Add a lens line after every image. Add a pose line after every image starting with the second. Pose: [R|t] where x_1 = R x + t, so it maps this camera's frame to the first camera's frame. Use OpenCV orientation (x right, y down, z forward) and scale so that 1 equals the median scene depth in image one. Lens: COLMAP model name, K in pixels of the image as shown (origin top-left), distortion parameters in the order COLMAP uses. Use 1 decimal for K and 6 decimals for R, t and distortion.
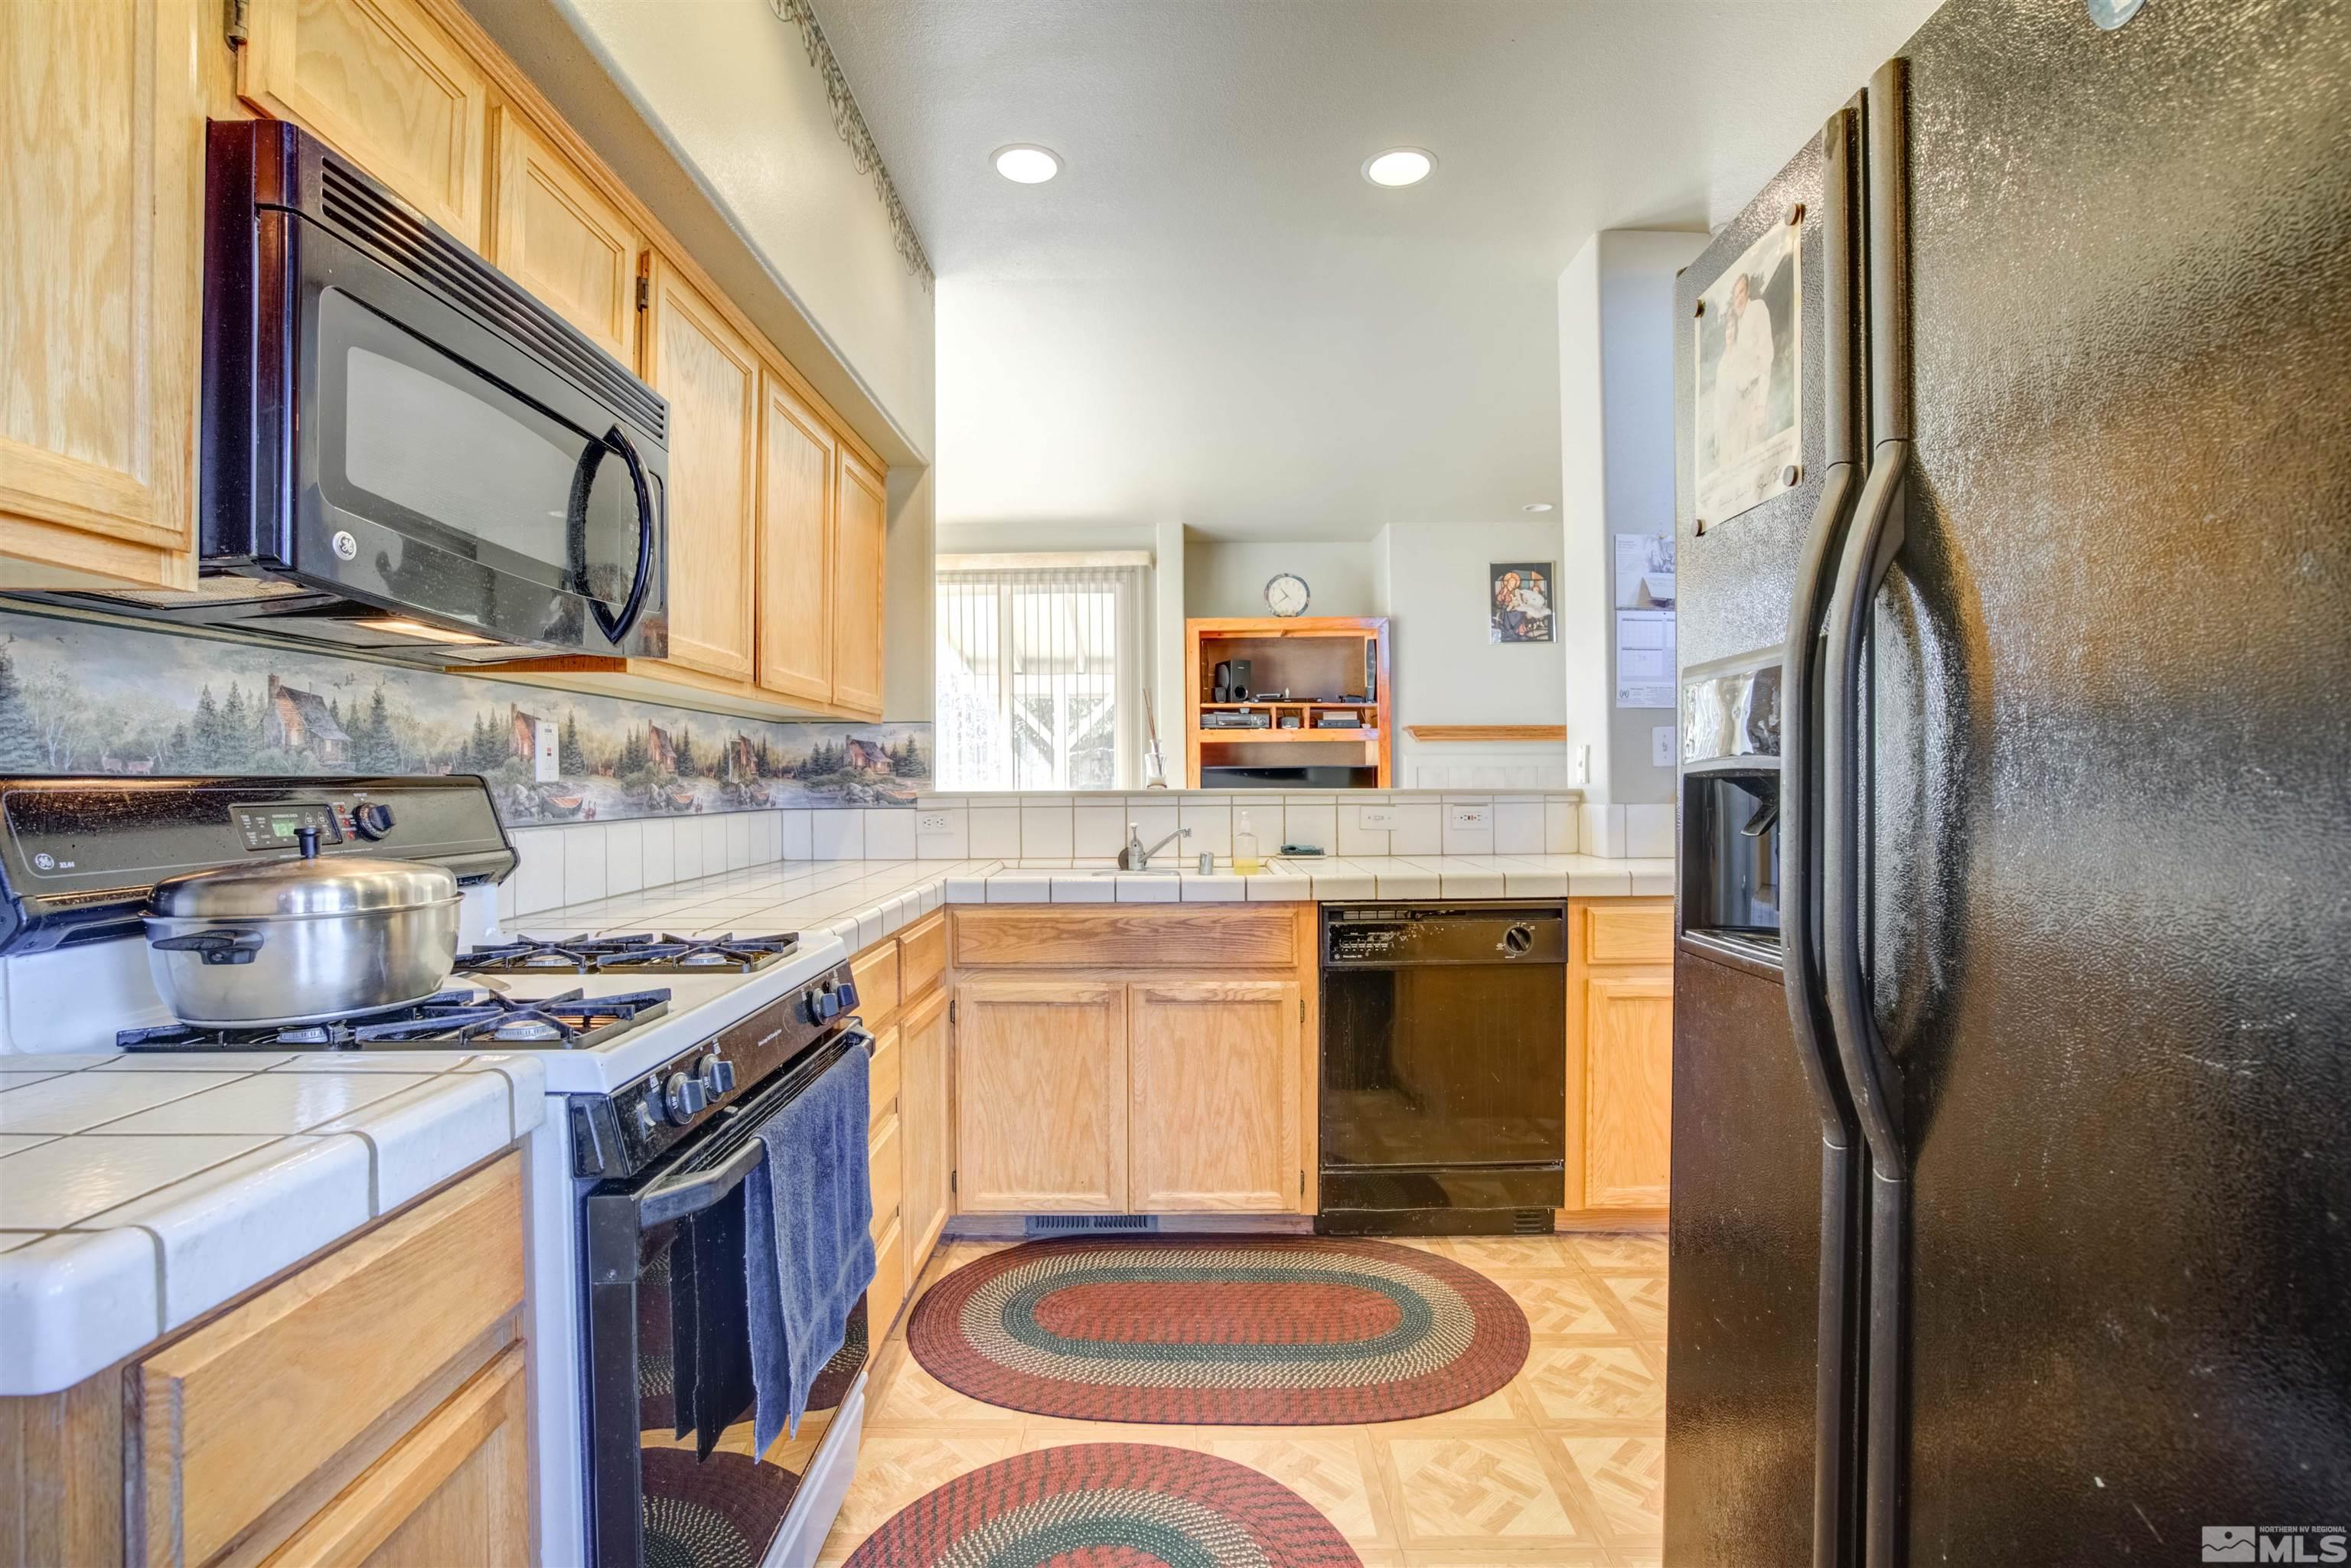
lens RADIAL K [[1090.8, 0, 1171.4], [0, 1090.8, 773.9], [0, 0, 1]] dist [-0.052279, 0.017042]
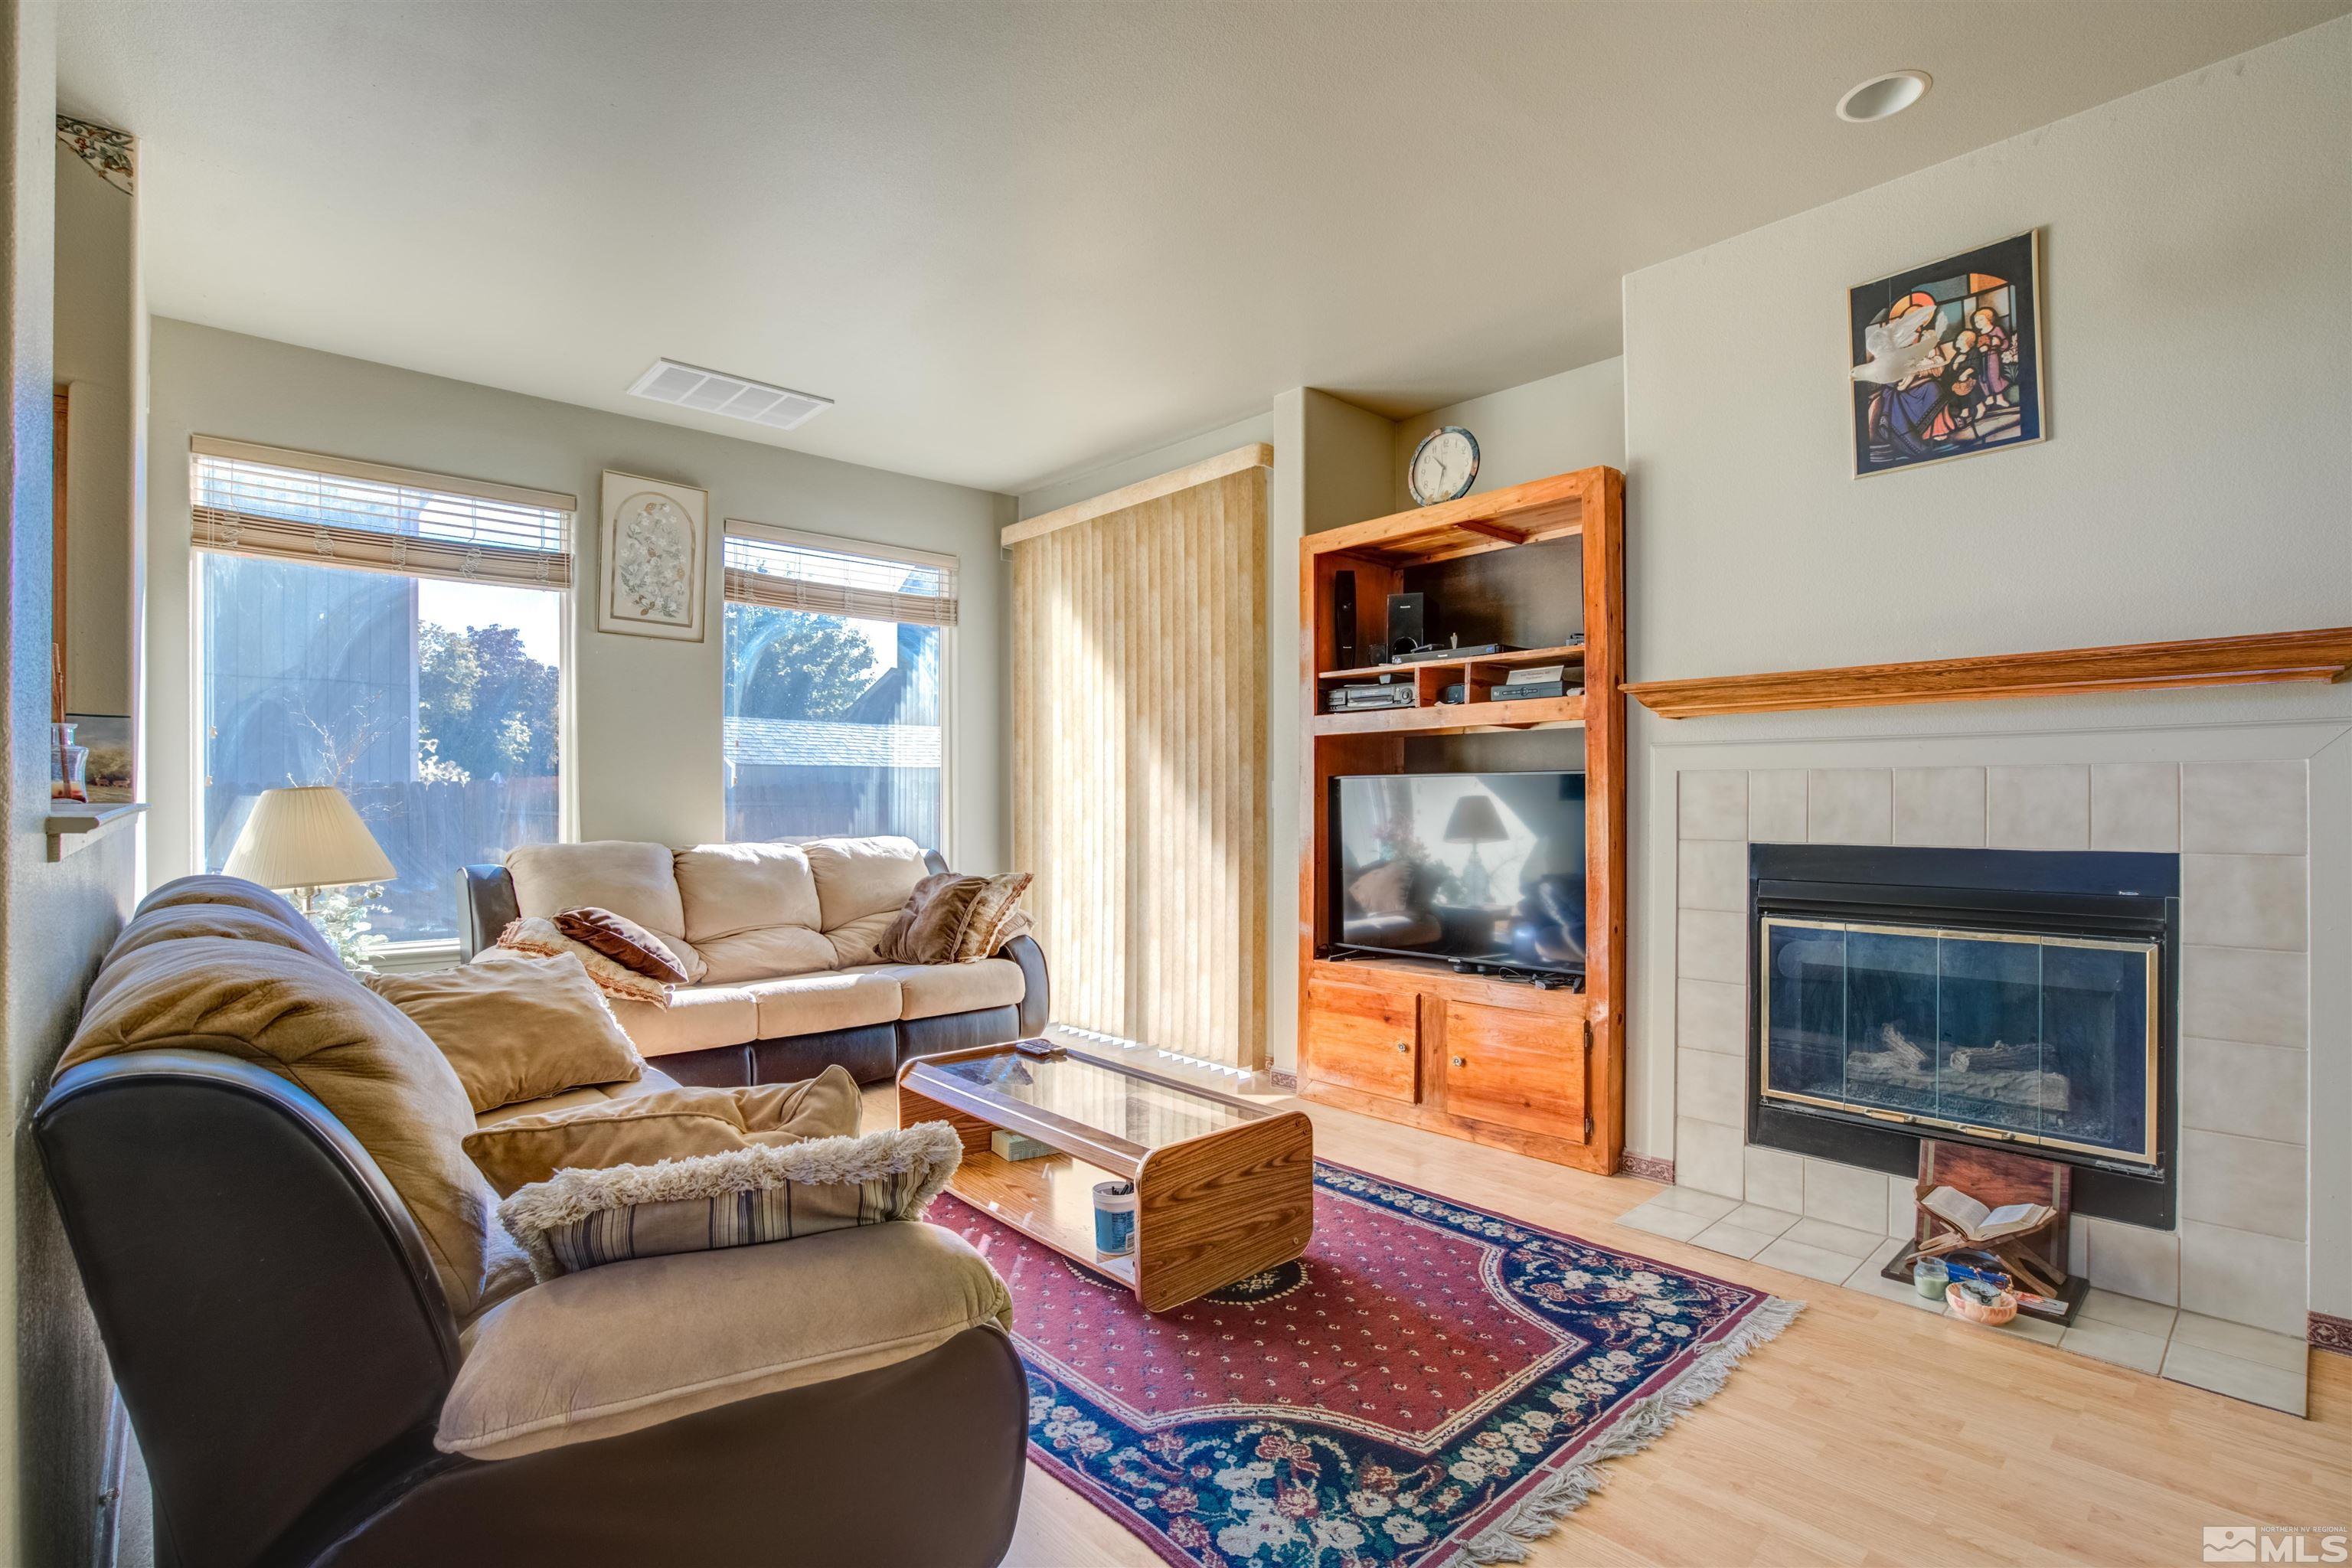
lens RADIAL K [[1091.3, 0, 1166.6], [0, 1091.3, 796.5], [0, 0, 1]] dist [-0.052279, 0.017042]
pose [[0.677579, 0.004479, -0.735436, 1.068925], [-0.000911, 0.999986, 0.005251, 0.005411], [0.735449, -0.002888, 0.677574, 1.329976]]
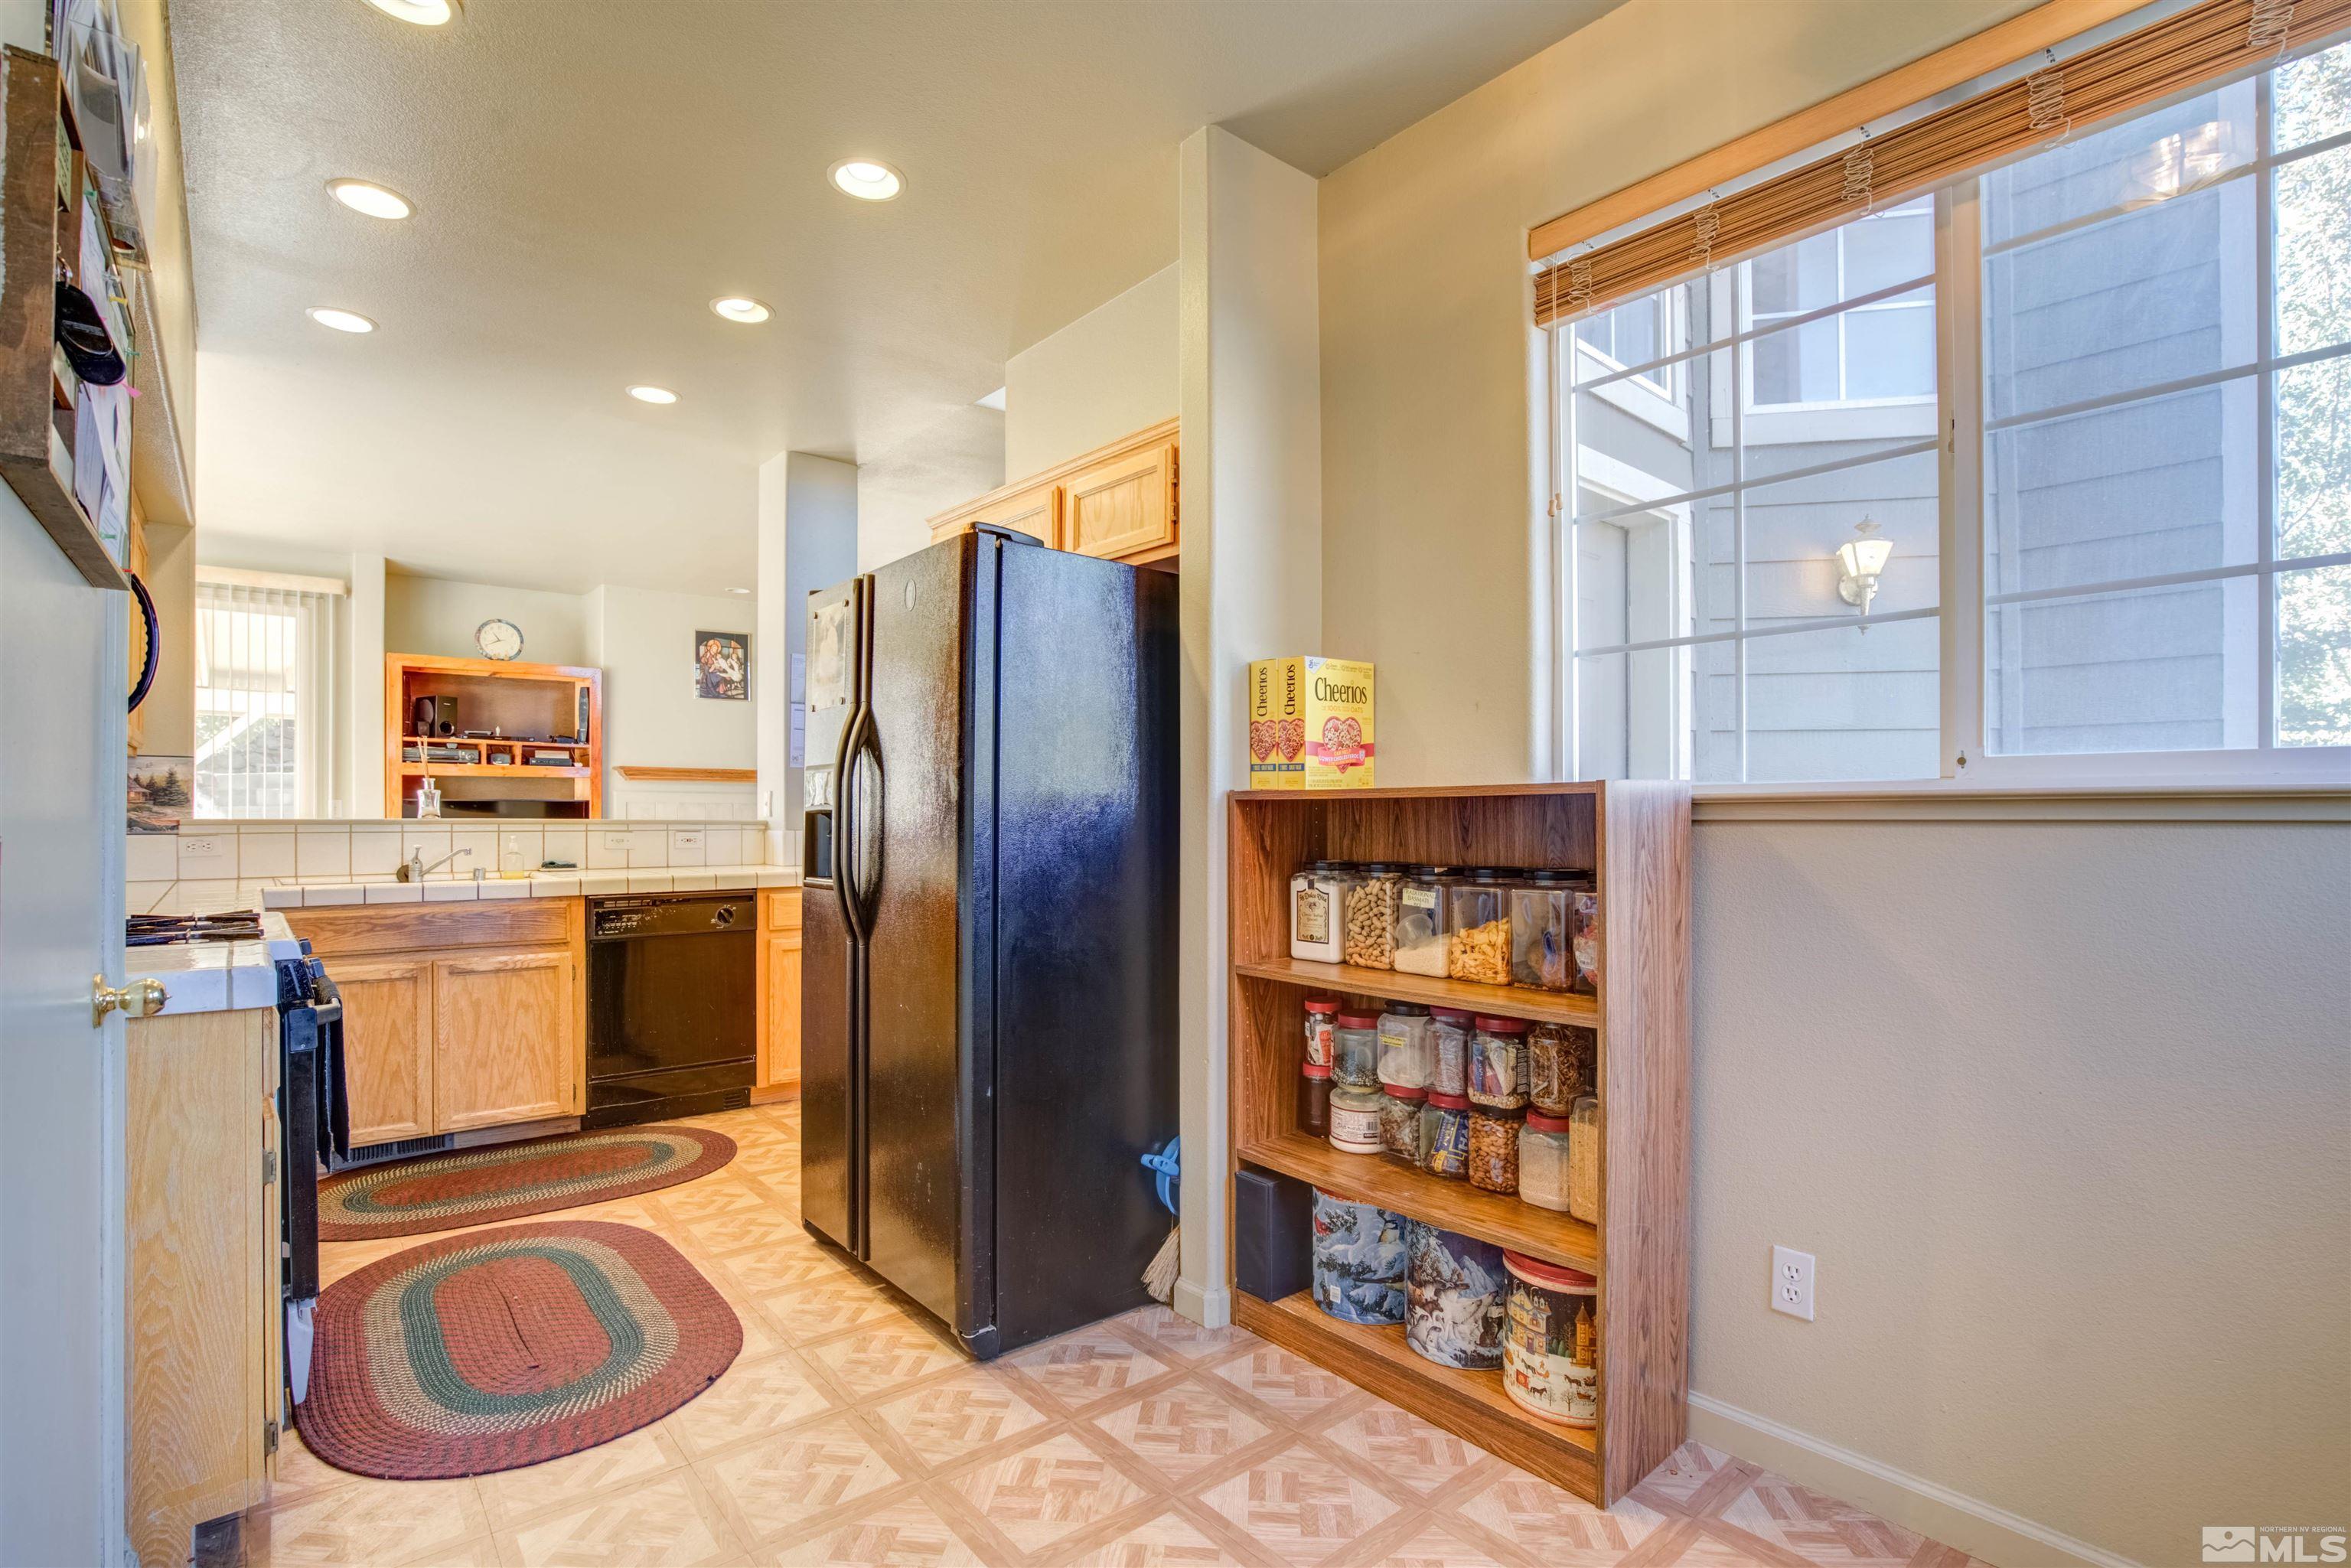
lens RADIAL K [[1090.8, 0, 1170.0], [0, 1090.8, 830.9], [0, 0, 1]] dist [-0.052279, 0.017042]
pose [[0.756381, 0.000743, 0.654131, -0.212619], [-0.013584, 0.999802, 0.014572, -0.001000], [-0.653991, -0.019908, 0.756241, -0.588539]]
